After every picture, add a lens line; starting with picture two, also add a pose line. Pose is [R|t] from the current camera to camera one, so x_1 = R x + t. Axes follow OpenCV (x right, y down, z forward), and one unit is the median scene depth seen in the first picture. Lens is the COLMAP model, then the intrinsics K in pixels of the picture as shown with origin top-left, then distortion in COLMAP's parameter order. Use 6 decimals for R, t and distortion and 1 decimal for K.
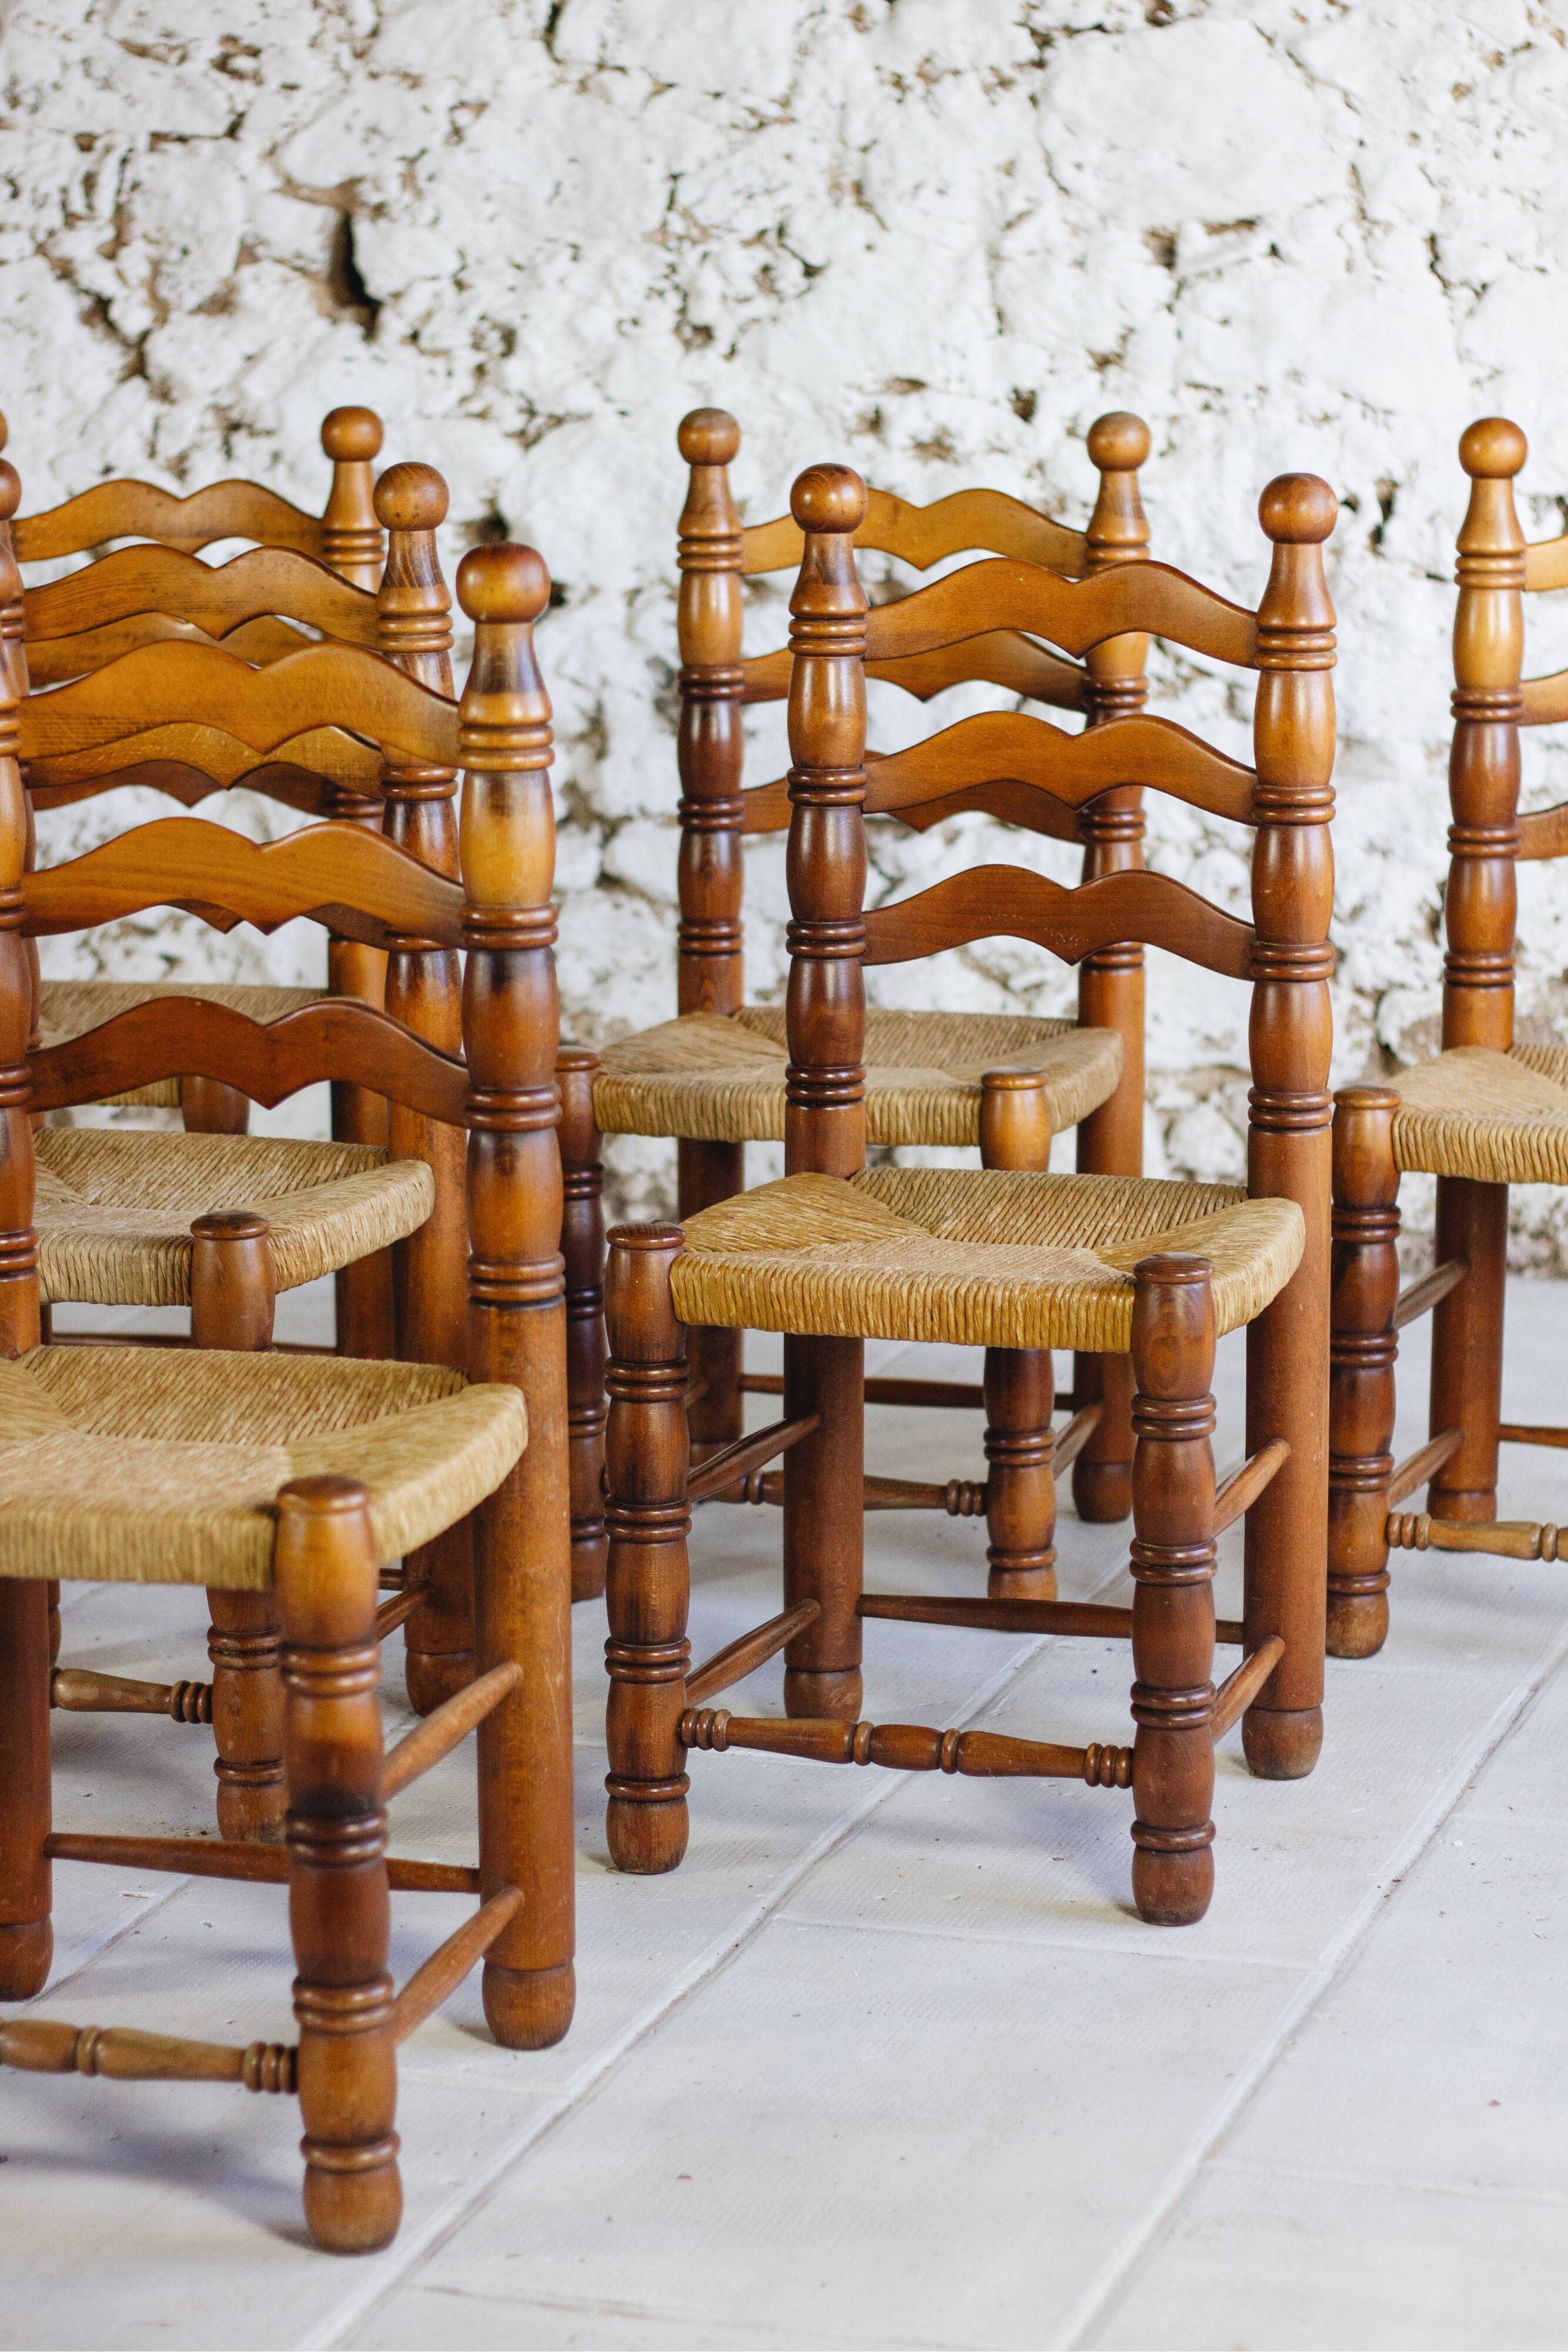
lens RADIAL K [[5641.7, 0, 784.0], [0, 5641.7, 1176.0], [0, 0, 1]] dist [-0.065703, -0.397096]
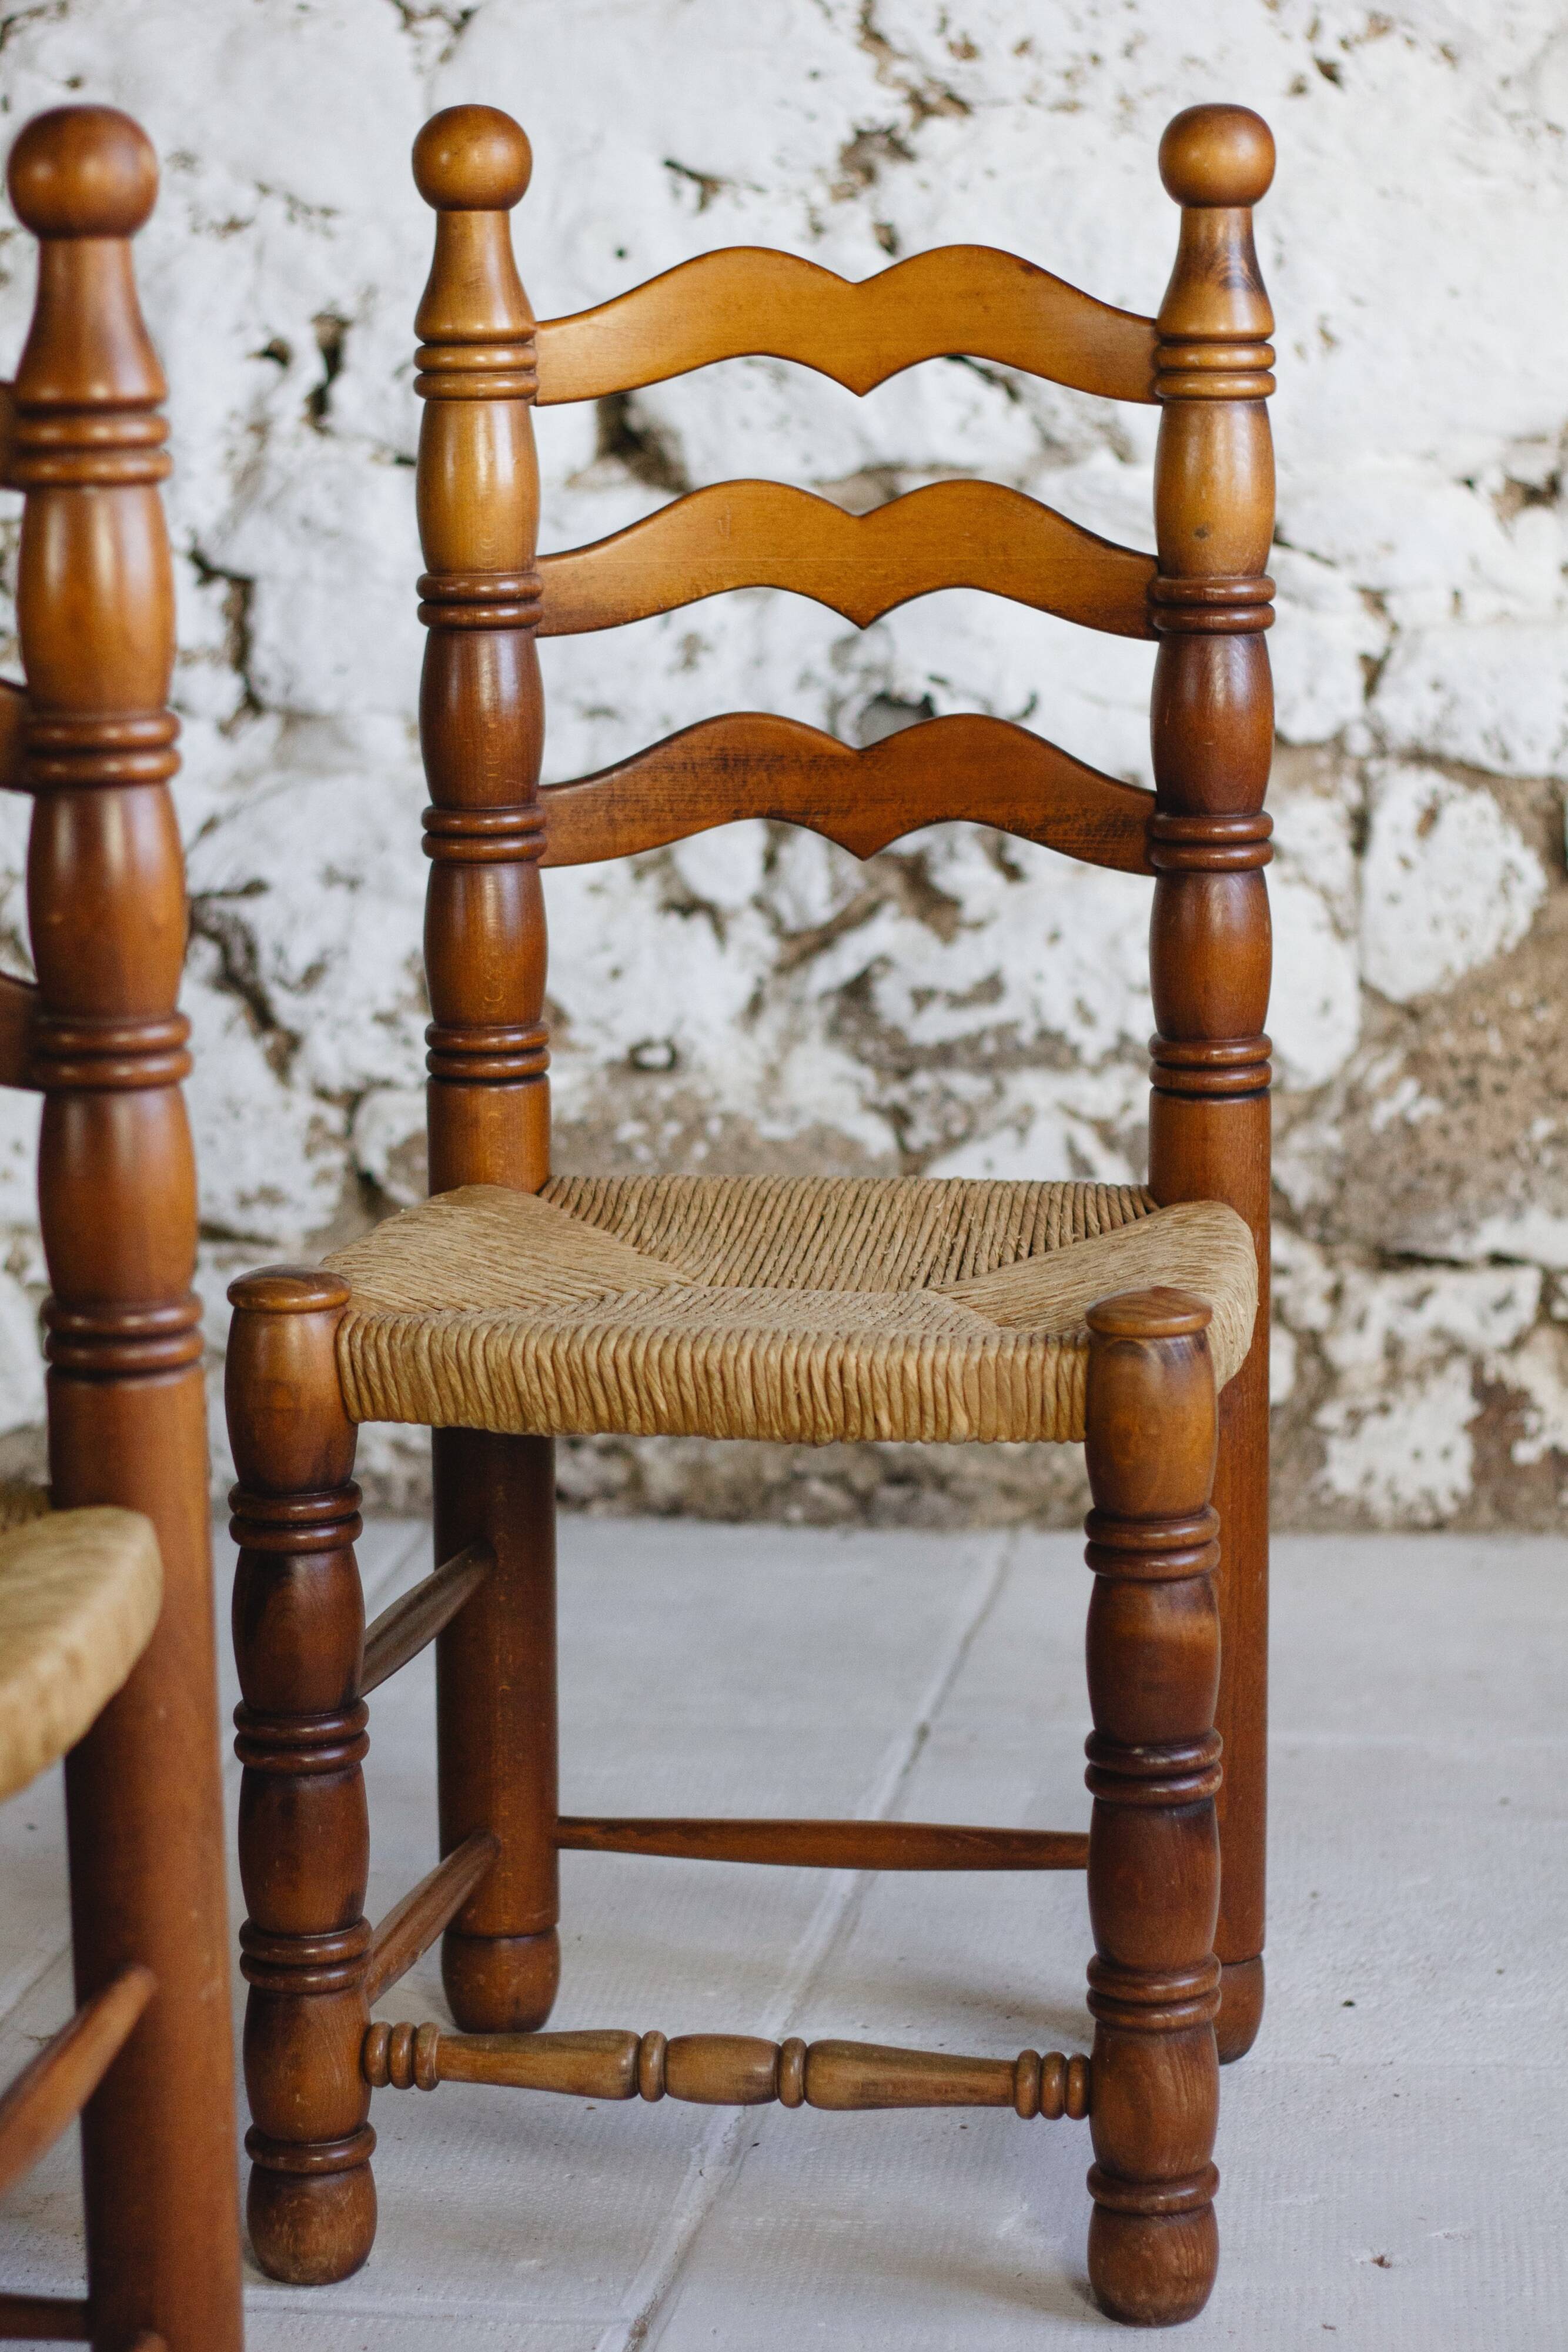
lens RADIAL K [[5822.1, 0, 784.0], [0, 5822.1, 1176.0], [0, 0, 1]] dist [-0.086066, -0.161203]
pose [[0.985689, -0.042432, 0.163146, 0.044100], [0.045309, 0.998876, -0.013950, -0.011398], [-0.162370, 0.021143, 0.986503, 0.322048]]
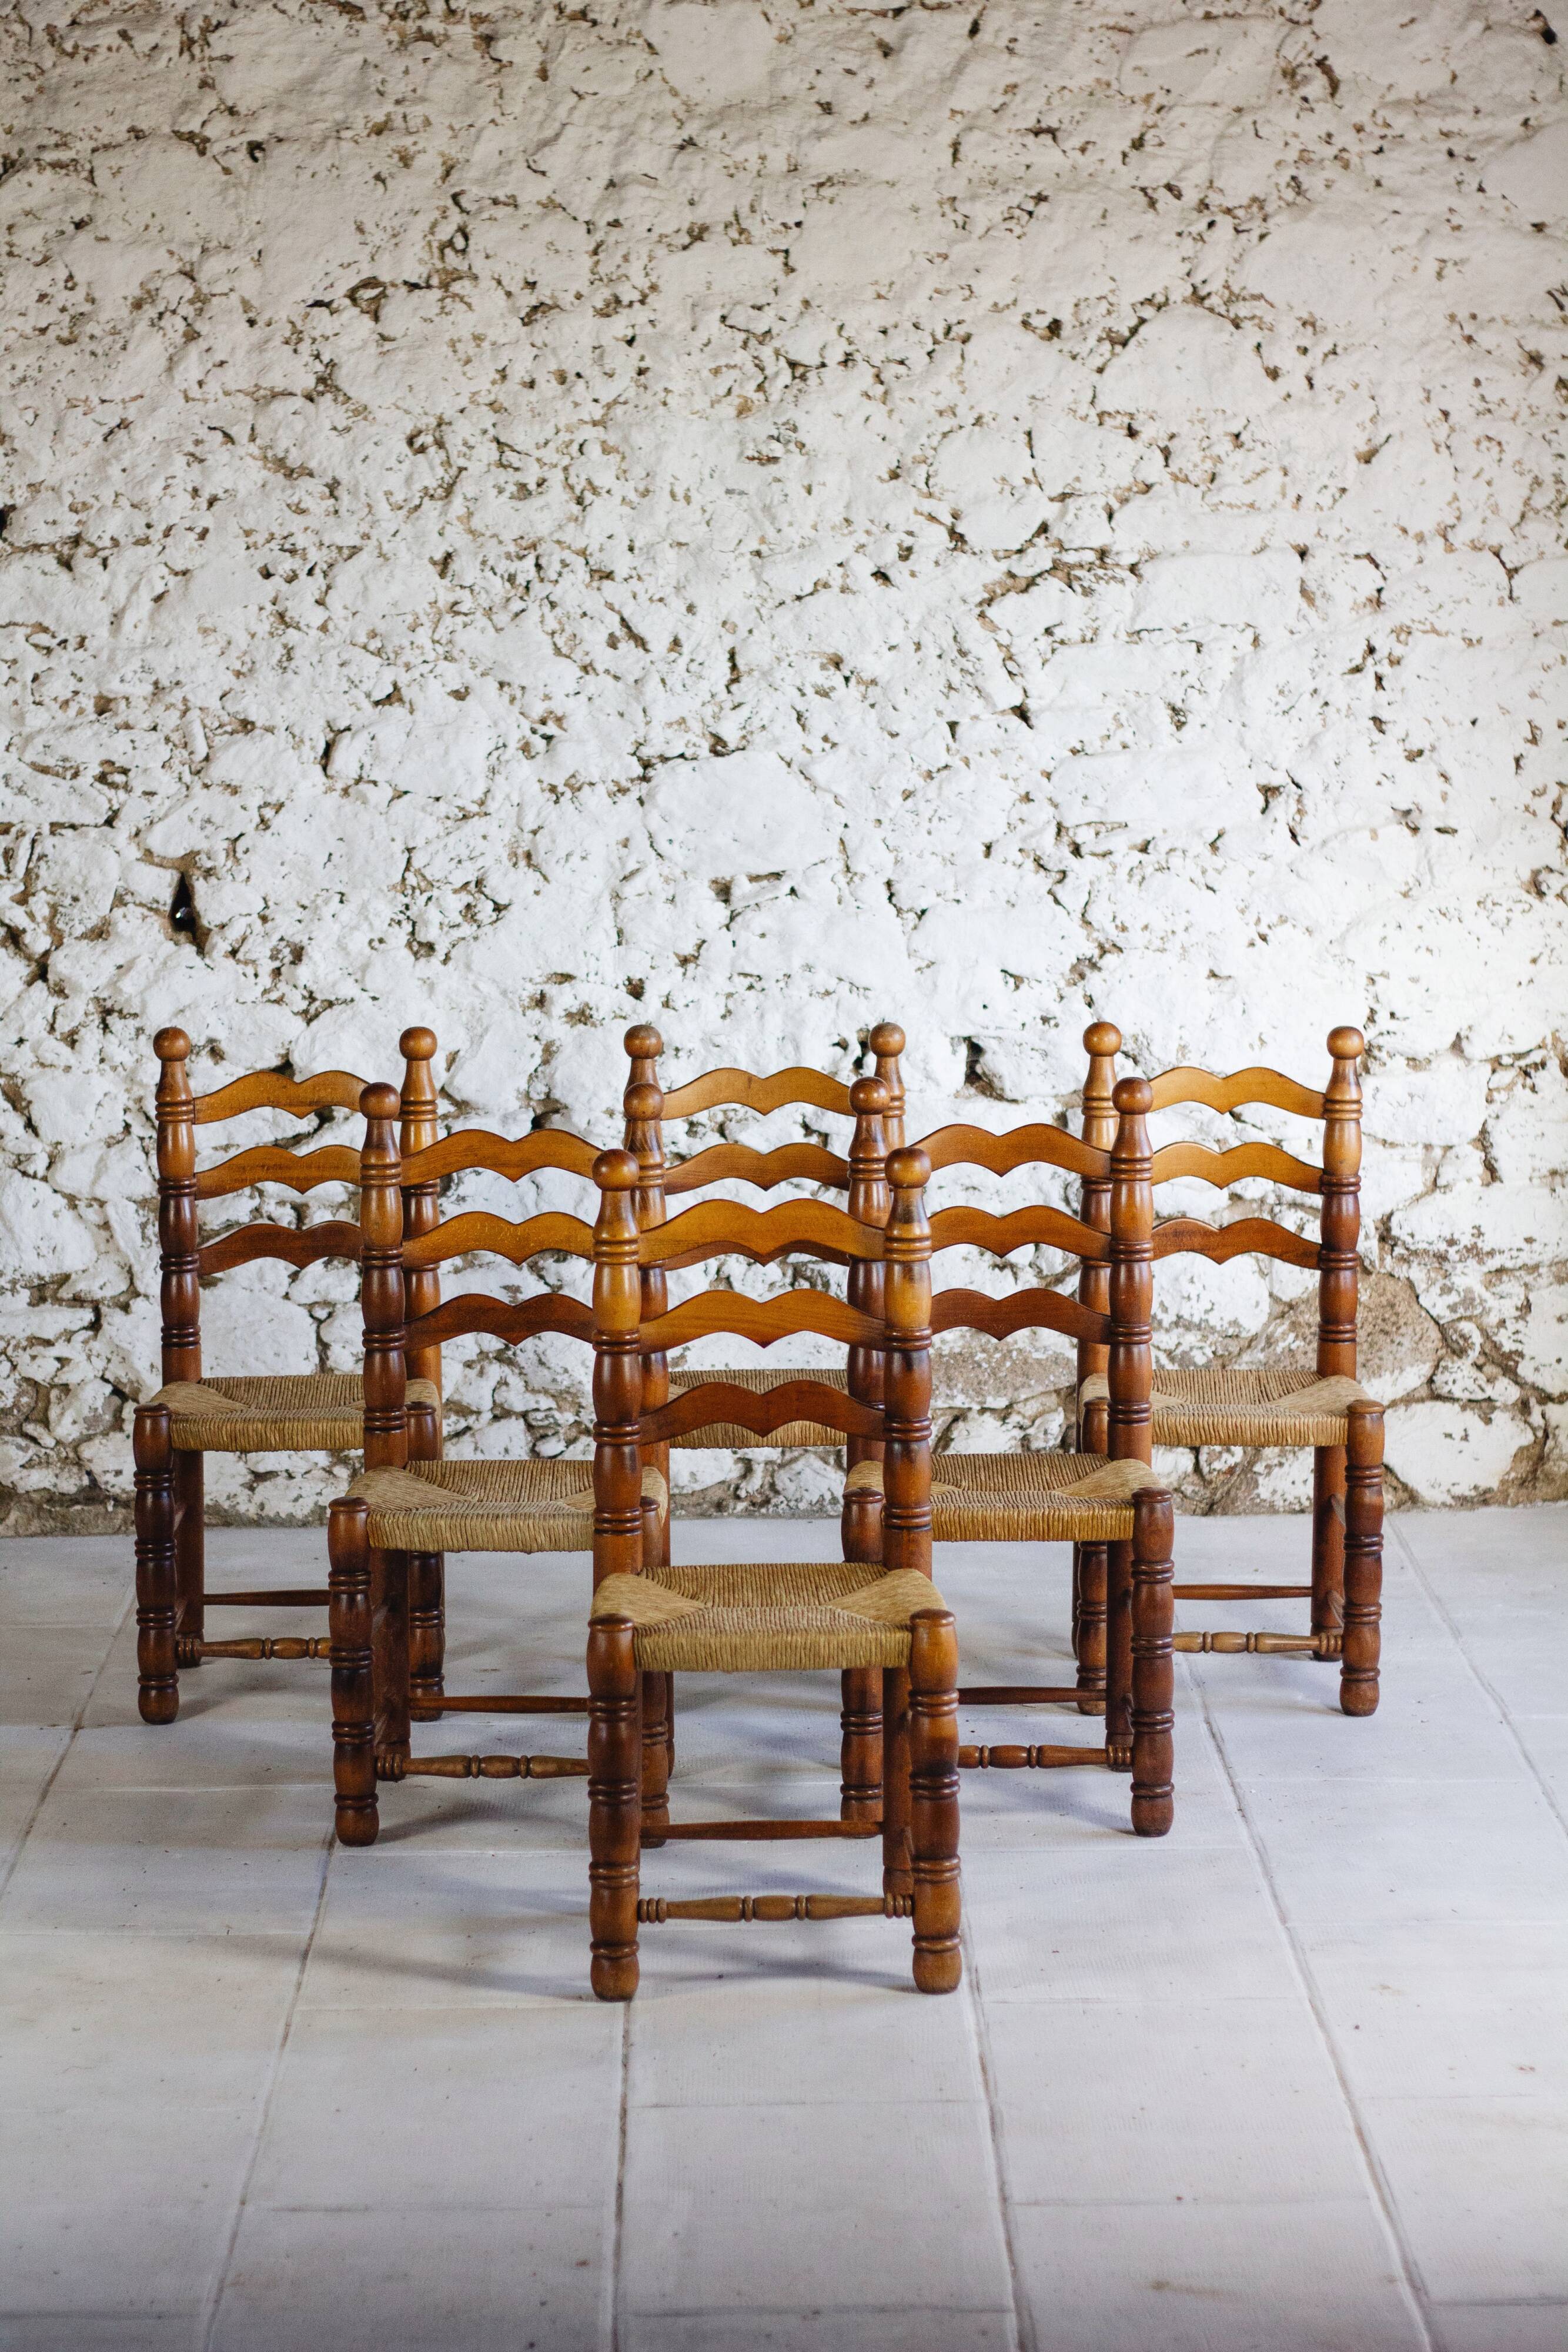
lens RADIAL K [[5497.3, 0, 784.0], [0, 5497.3, 1176.0], [0, 0, 1]] dist [-0.076623, -0.201863]
pose [[0.946891, -0.040419, 0.319005, -0.421719], [0.058484, 0.997169, -0.047251, -0.007245], [-0.316192, 0.063399, 0.946574, -0.494815]]
